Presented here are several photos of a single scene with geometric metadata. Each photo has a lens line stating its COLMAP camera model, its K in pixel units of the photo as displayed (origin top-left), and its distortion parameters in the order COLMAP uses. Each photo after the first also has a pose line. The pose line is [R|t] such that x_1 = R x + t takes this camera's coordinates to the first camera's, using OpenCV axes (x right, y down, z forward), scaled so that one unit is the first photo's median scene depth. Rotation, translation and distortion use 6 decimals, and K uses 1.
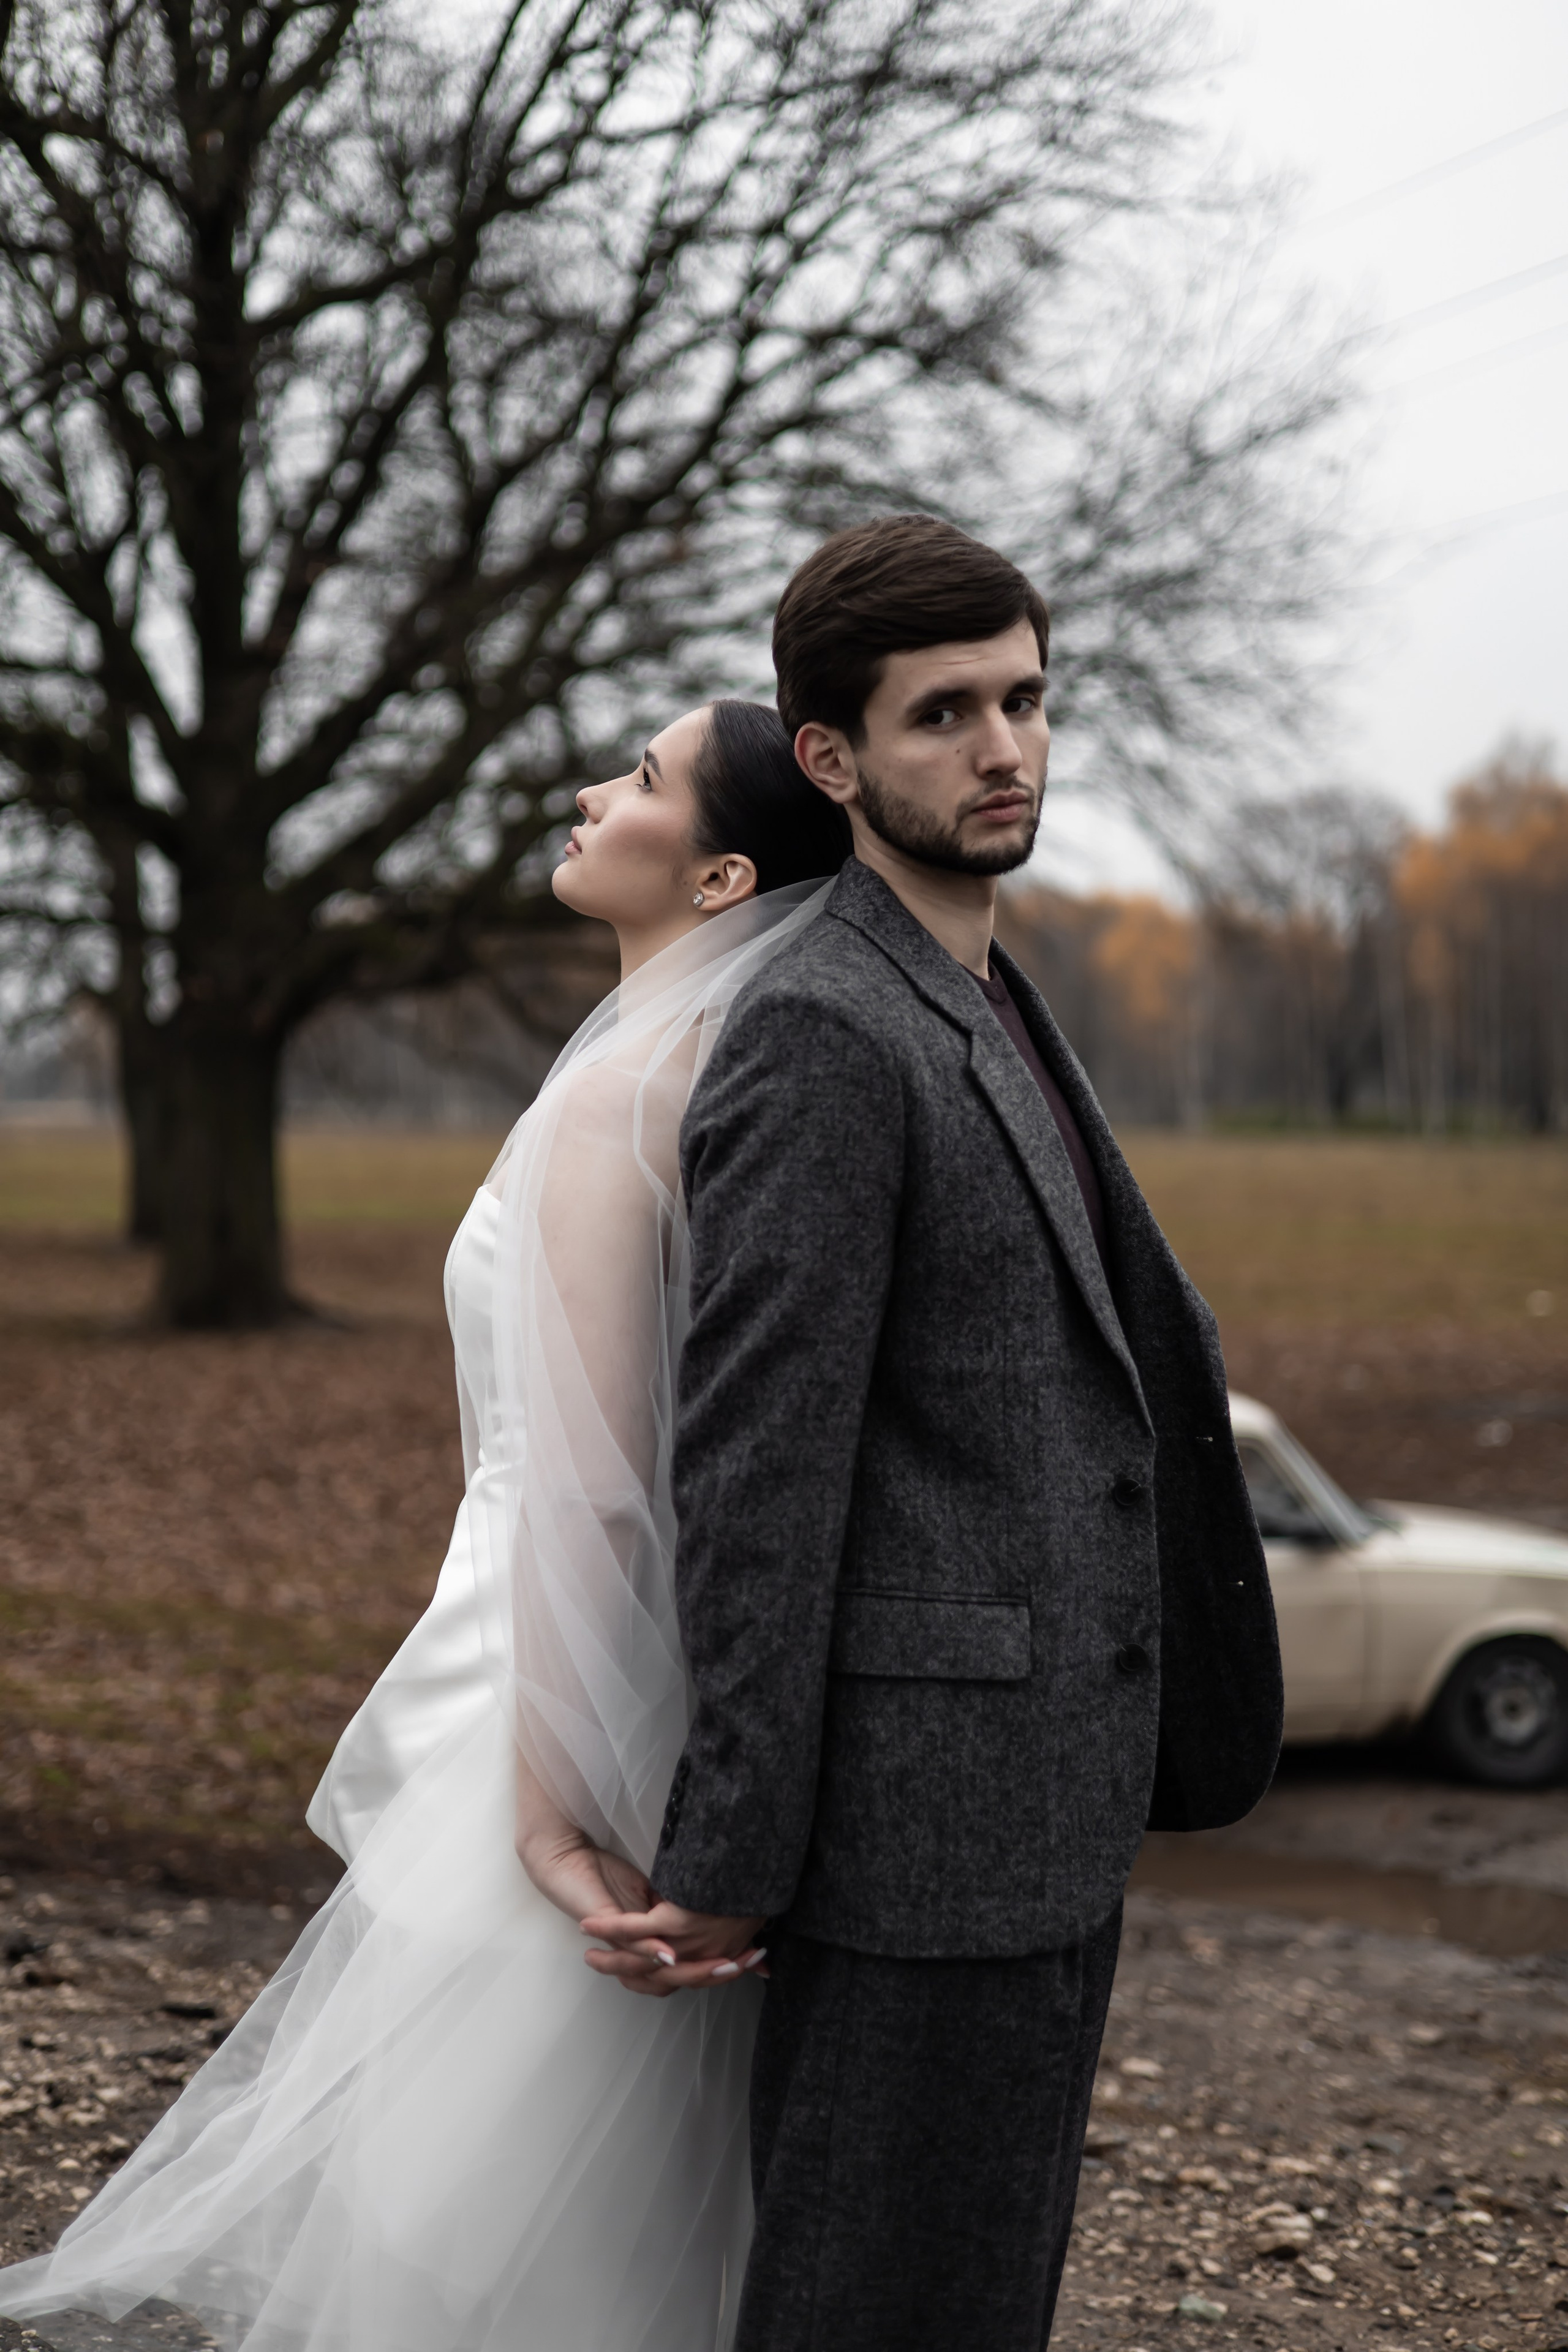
lens RADIAL K [[4120.9, 0, 782.5], [0, 4120.9, 1129.6], [0, 0, 1]] dist [0.487453, -1.150694]
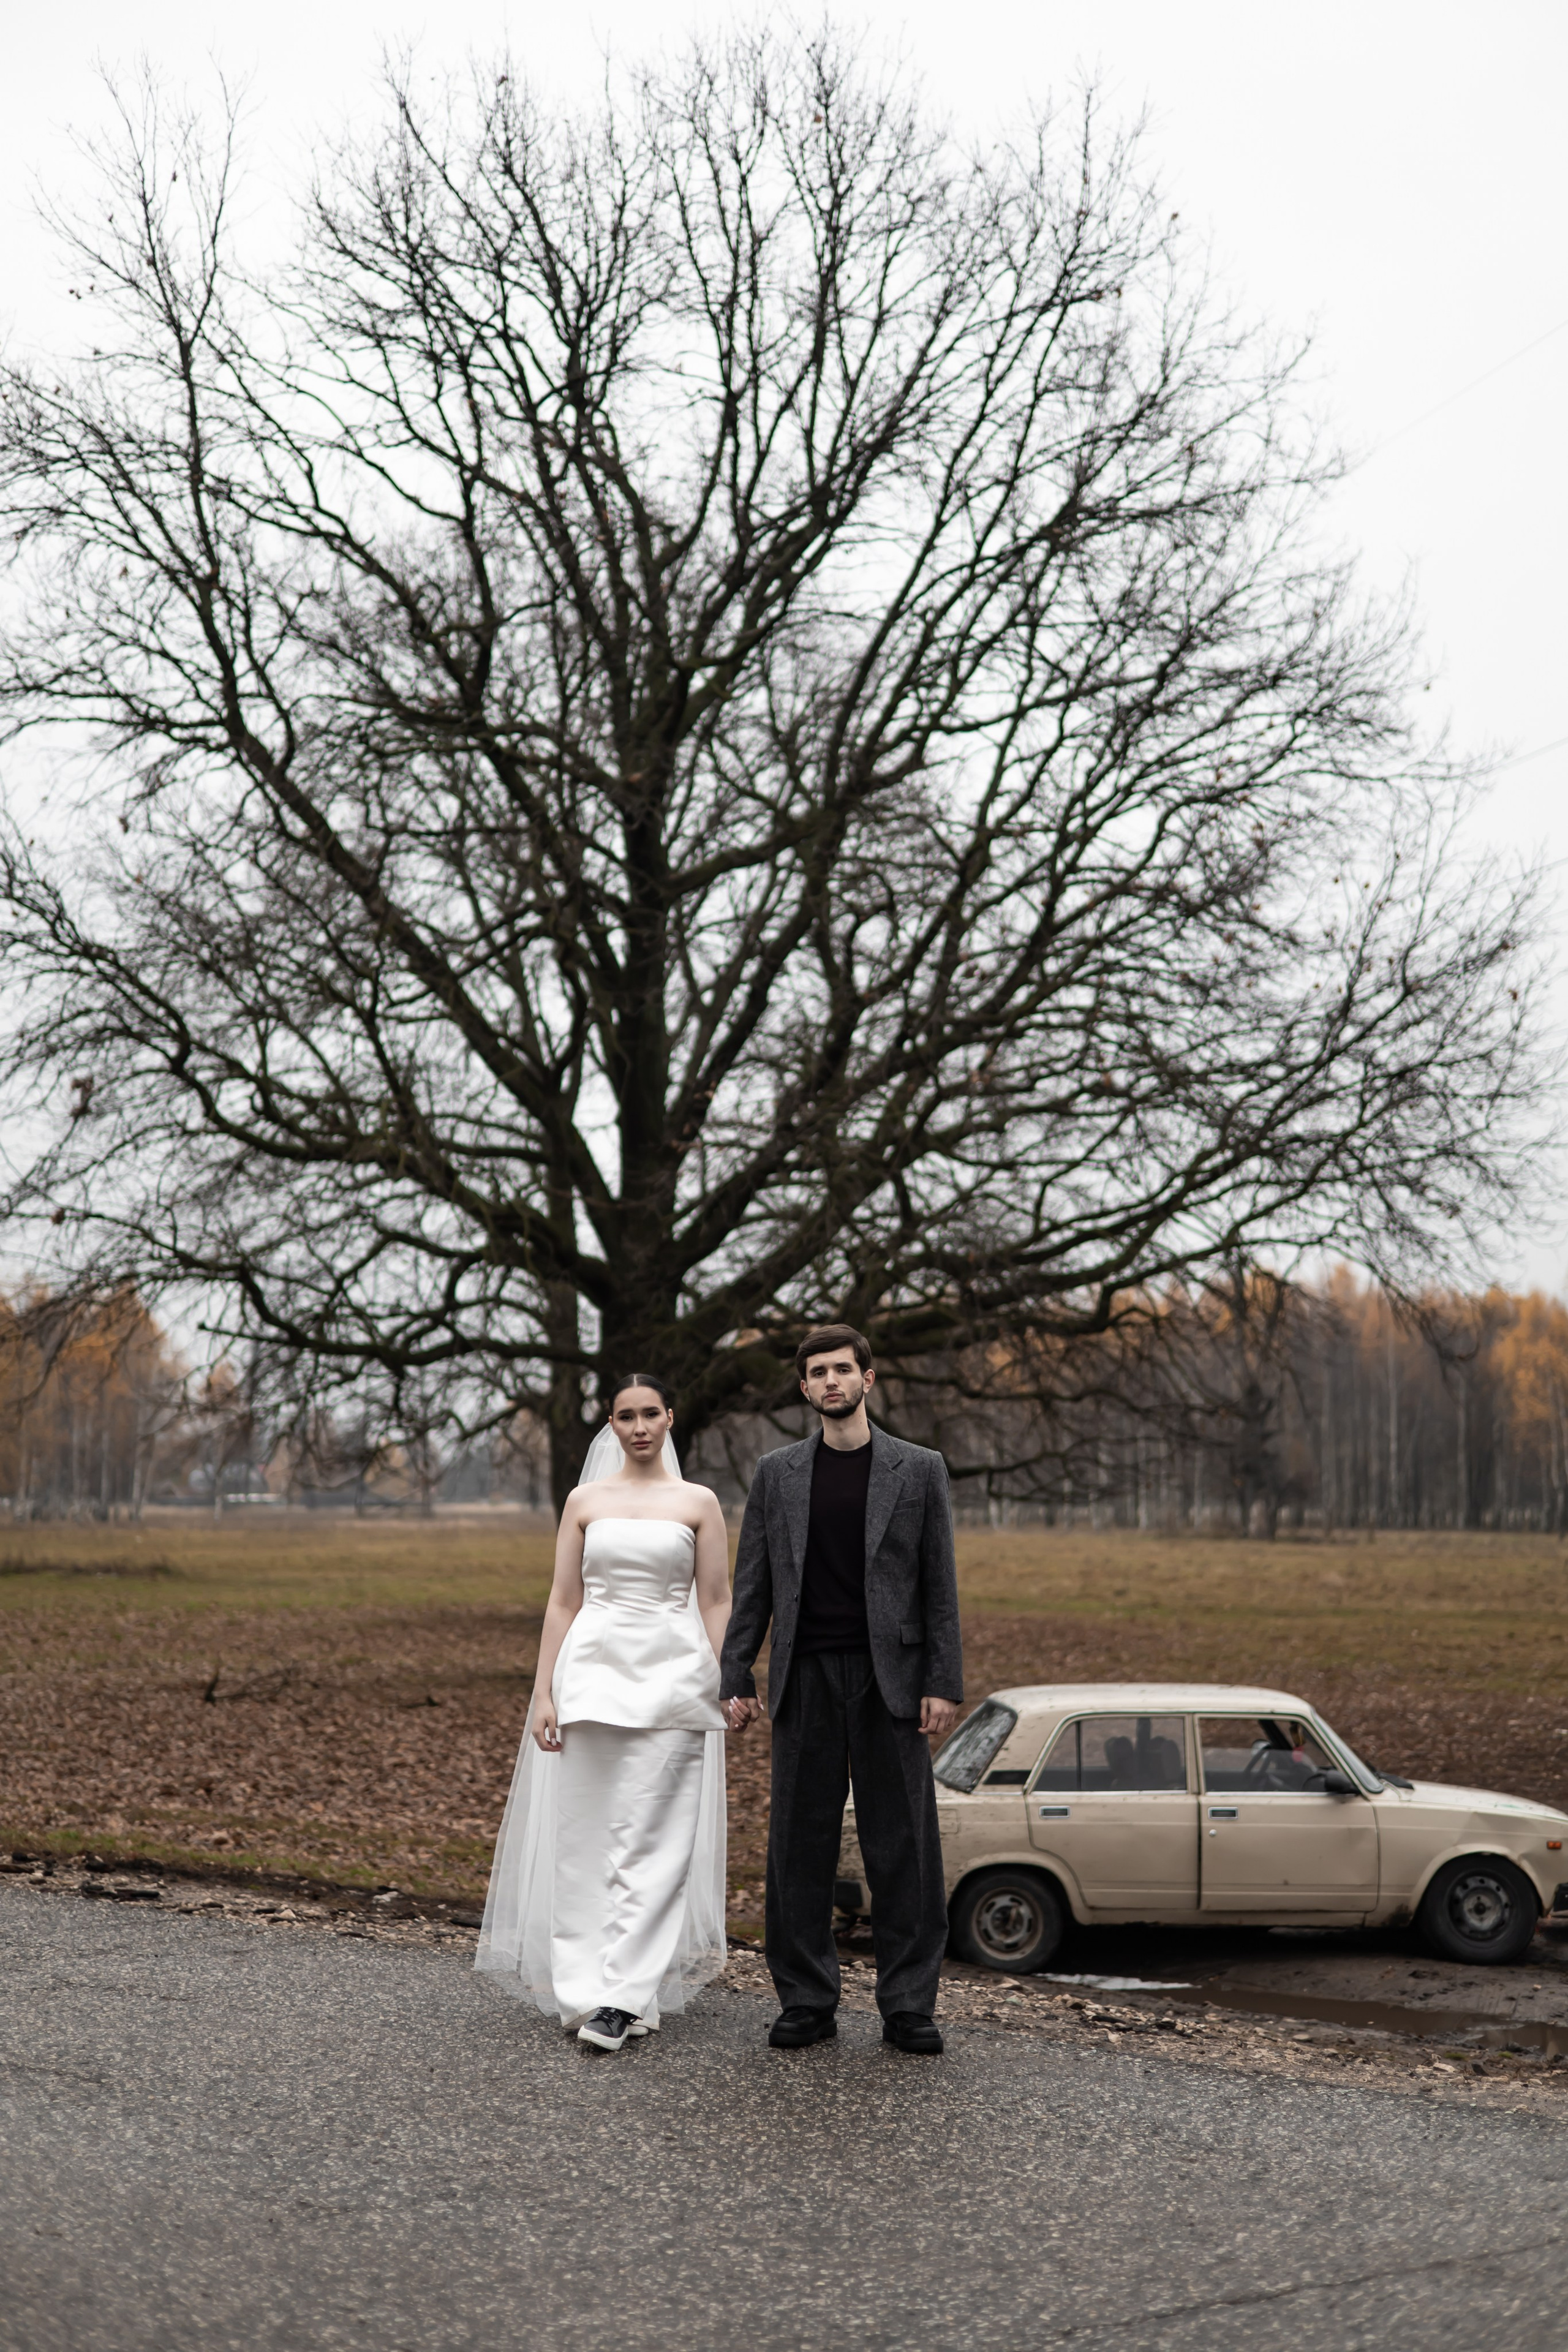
lens RADIAL K [[4120.9, 0, 782.5], [0, 4120.9, 1129.6], [0, 0, 1]] dist [0.487453, -1.150694]
pose [[0.994772, -0.009340, -0.101696, 0.036008], [-0.000448, 0.995400, -0.095809, 0.002556], [0.102123, 0.095353, 0.990191, -0.236958]]
